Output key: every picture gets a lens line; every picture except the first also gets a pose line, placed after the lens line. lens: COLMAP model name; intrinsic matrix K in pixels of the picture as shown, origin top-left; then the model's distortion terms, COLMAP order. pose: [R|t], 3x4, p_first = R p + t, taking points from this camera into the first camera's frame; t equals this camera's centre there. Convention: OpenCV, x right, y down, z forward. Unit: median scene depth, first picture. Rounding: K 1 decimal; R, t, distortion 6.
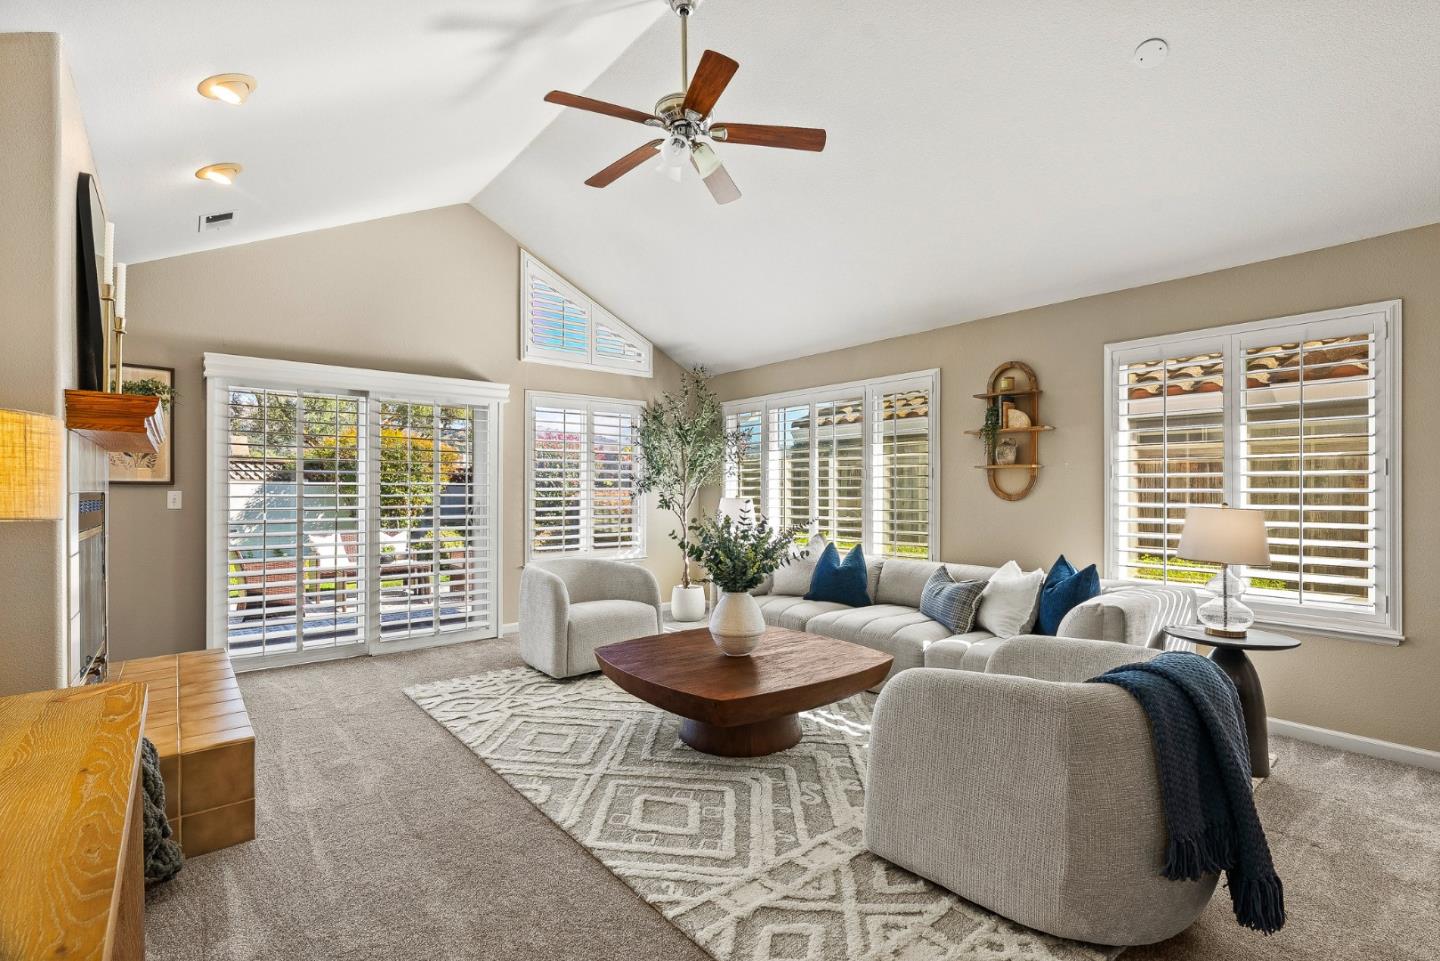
lens RADIAL K [[658.7, 0, 729.5], [0, 658.7, 491.5], [0, 0, 1]] dist [-0.006332, 0.000959]
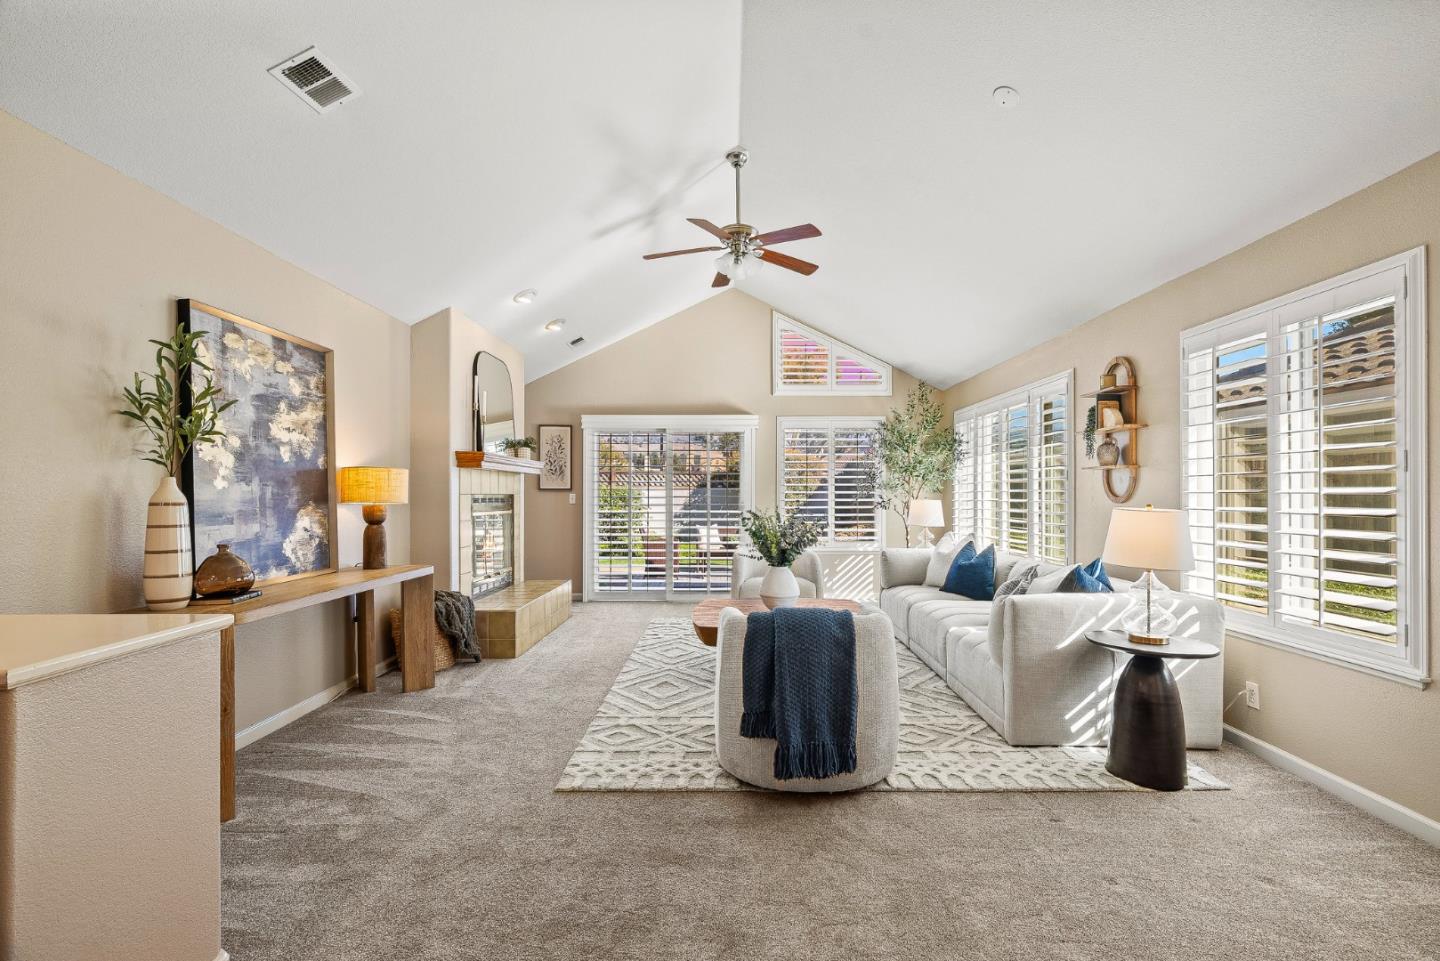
lens RADIAL K [[655.1, 0, 725.4], [0, 655.1, 487.8], [0, 0, 1]] dist [-0.008418, 0.000583]
pose [[0.762311, -0.007455, -0.647168, 0.854650], [0.000777, 0.999943, -0.010603, 0.003494], [0.647211, 0.007580, 0.762273, -0.124157]]
